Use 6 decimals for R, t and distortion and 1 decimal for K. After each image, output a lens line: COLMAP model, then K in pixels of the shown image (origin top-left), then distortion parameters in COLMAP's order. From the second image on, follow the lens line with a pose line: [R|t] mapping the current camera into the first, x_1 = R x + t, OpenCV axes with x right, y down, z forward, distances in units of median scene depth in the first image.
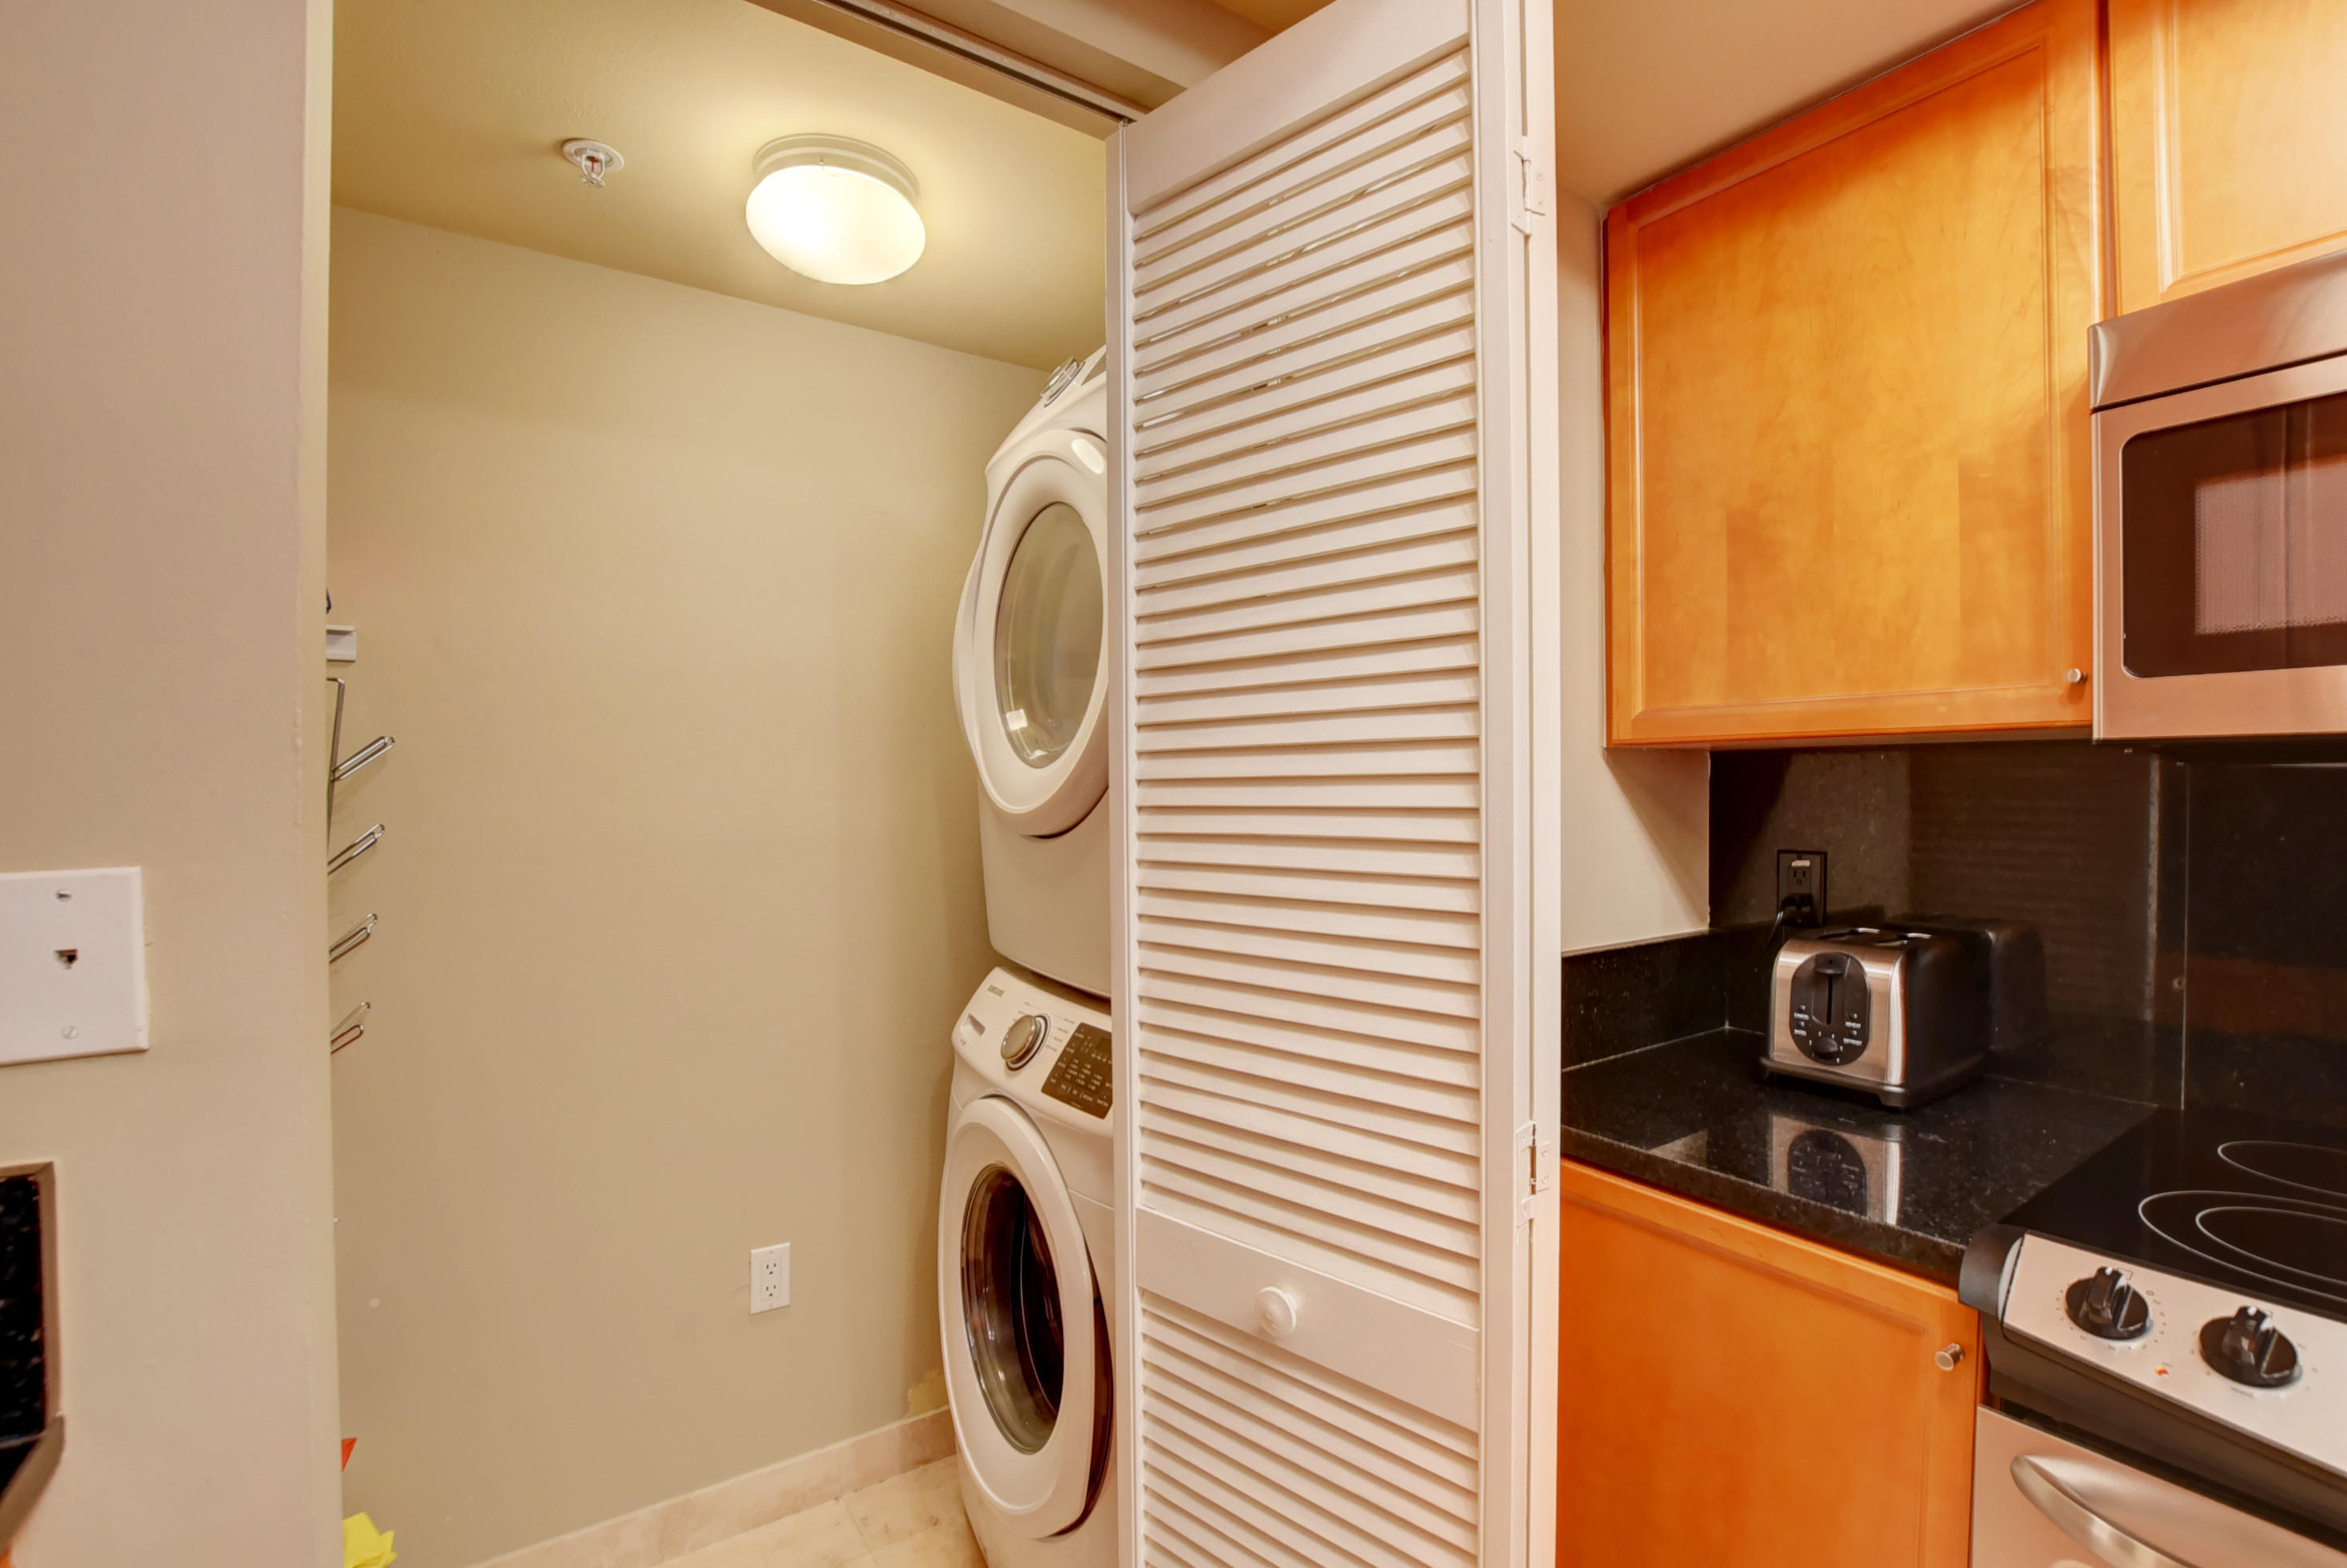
lens RADIAL K [[1039.1, 0, 1191.1], [0, 1039.1, 797.0], [0, 0, 1]] dist [-0.023858, 0.000580]
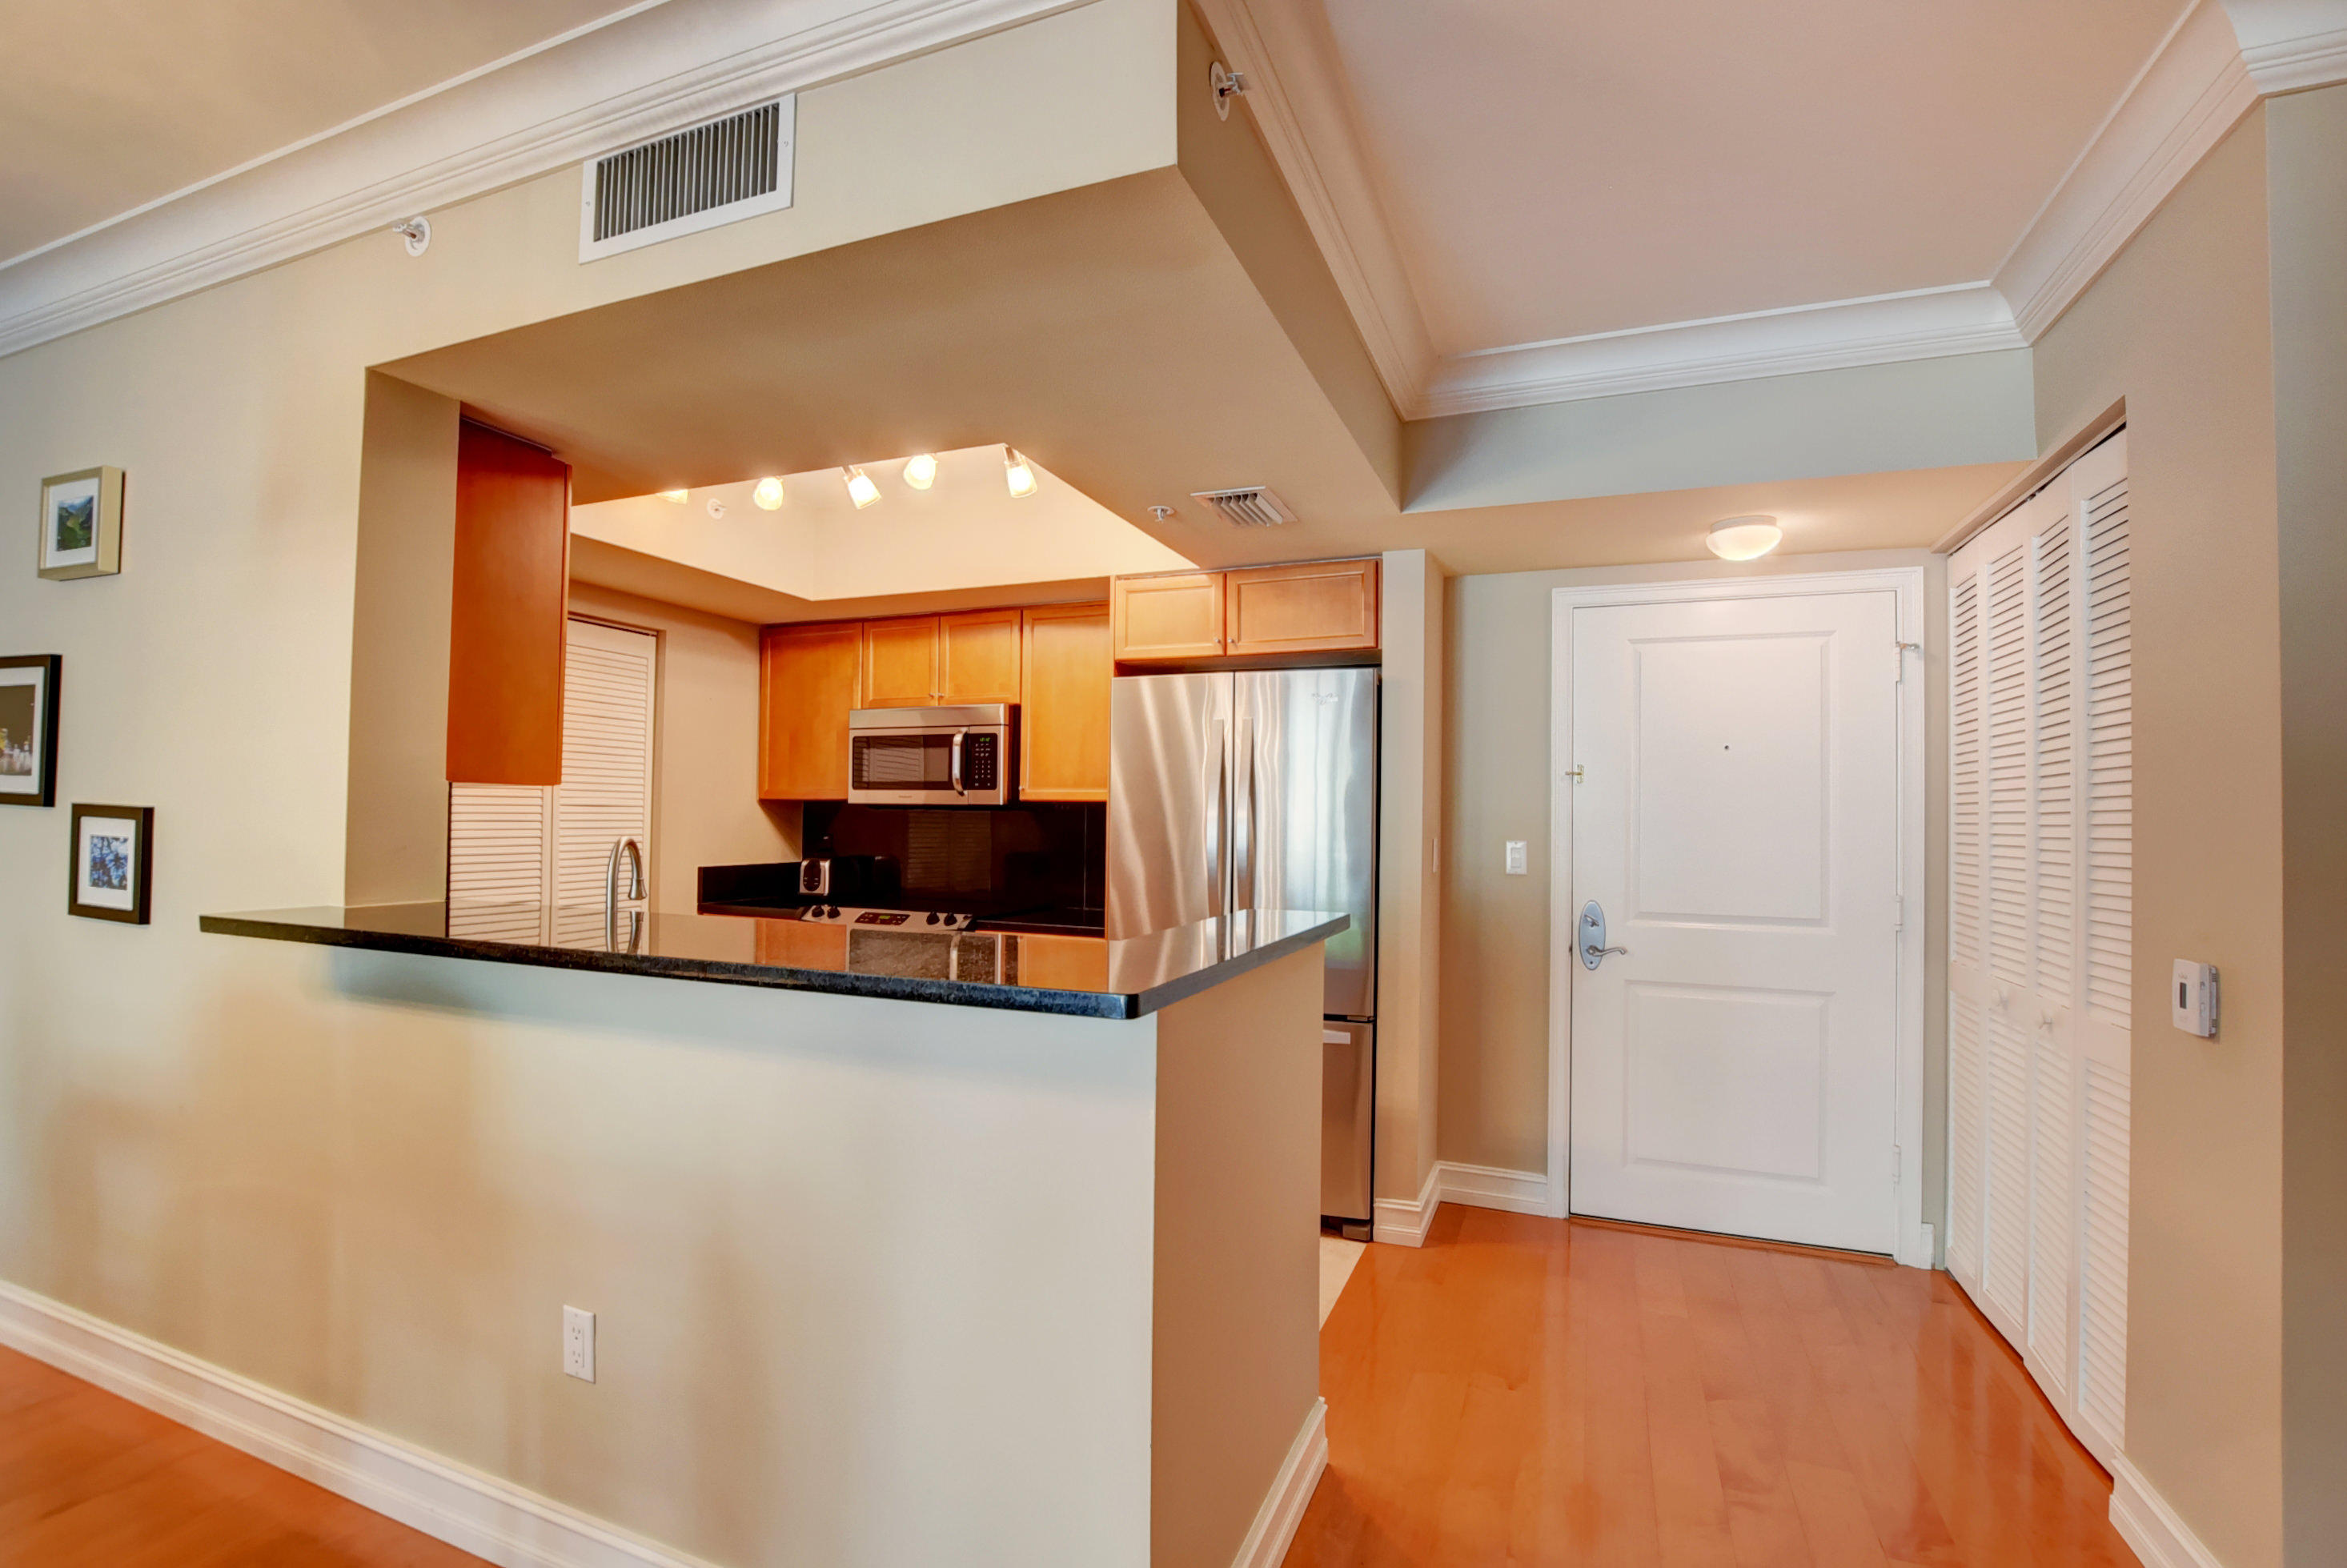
lens RADIAL K [[1039.2, 0, 1191.1], [0, 1039.2, 797.0], [0, 0, 1]] dist [-0.023858, 0.000580]
pose [[0.821577, 0.025363, 0.569534, -0.421646], [-0.013955, 0.999605, -0.024385, 0.006556], [-0.569927, 0.012086, 0.821606, -3.293550]]
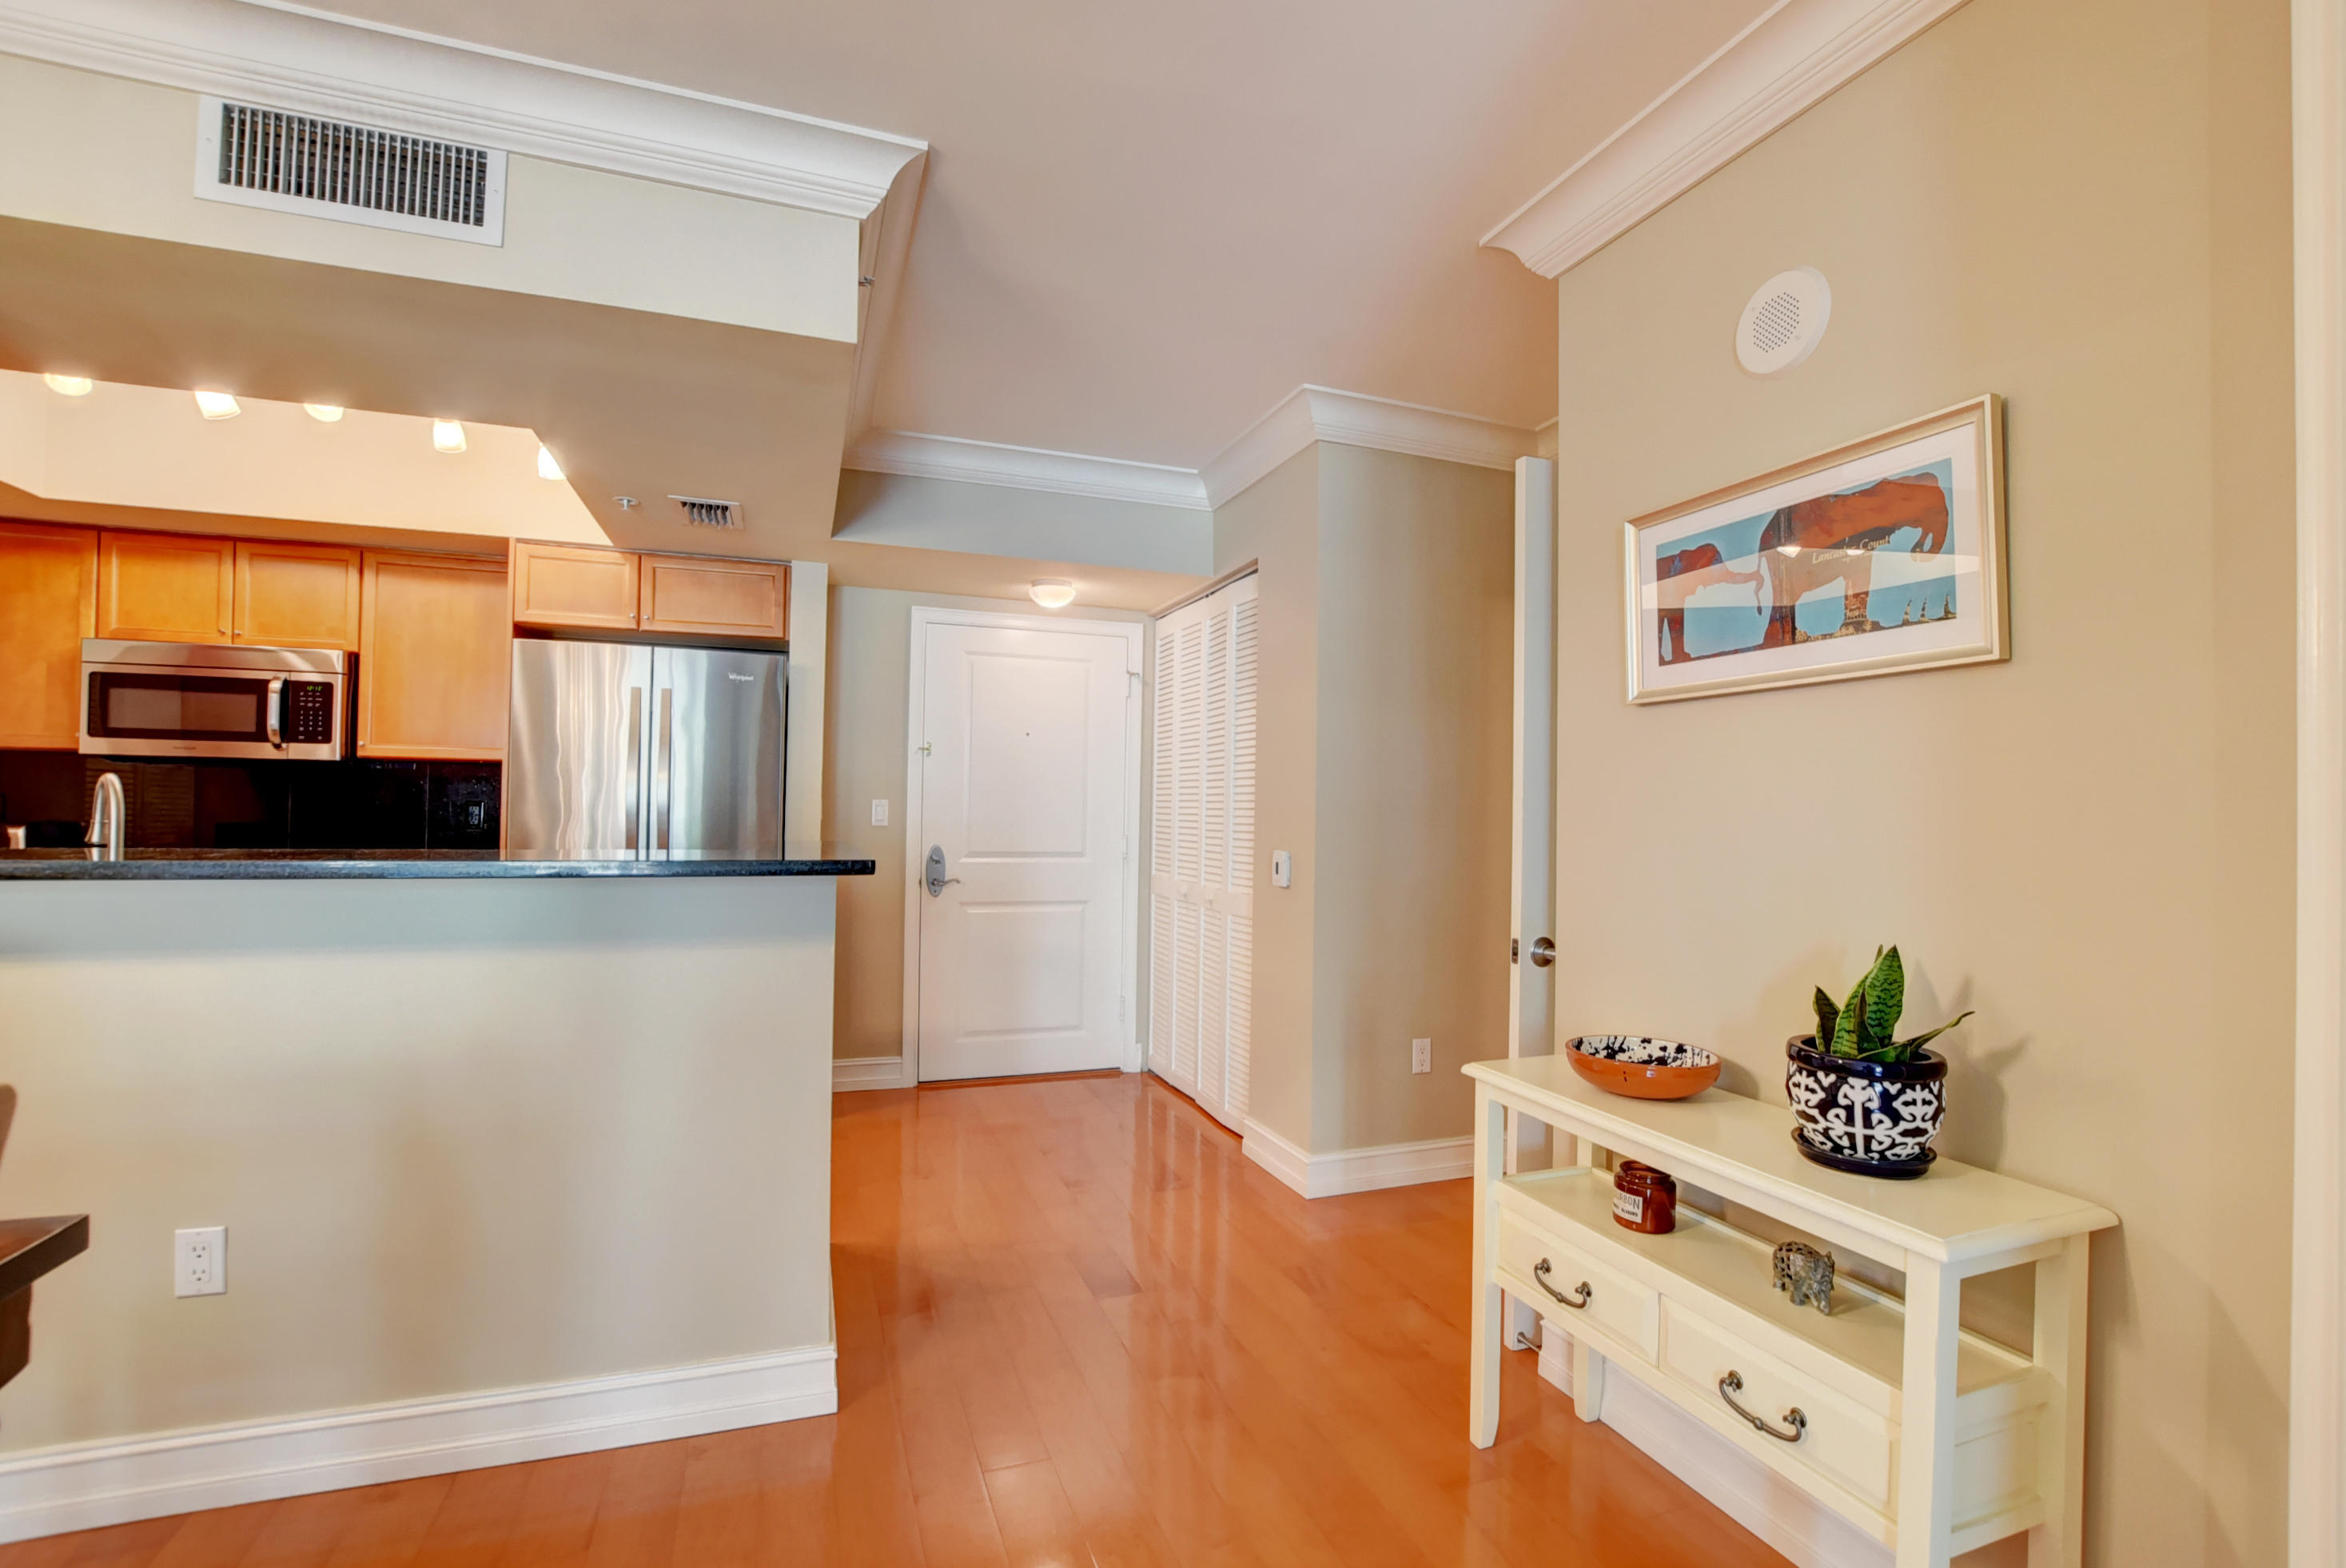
lens RADIAL K [[1033.8, 0, 1167.1], [0, 1033.8, 788.4], [0, 0, 1]] dist [-0.034187, 0.008002]
pose [[0.241125, 0.028300, 0.970081, -1.494212], [-0.013641, 0.999575, -0.025770, 0.098873], [-0.970398, -0.007019, 0.241408, -3.309882]]
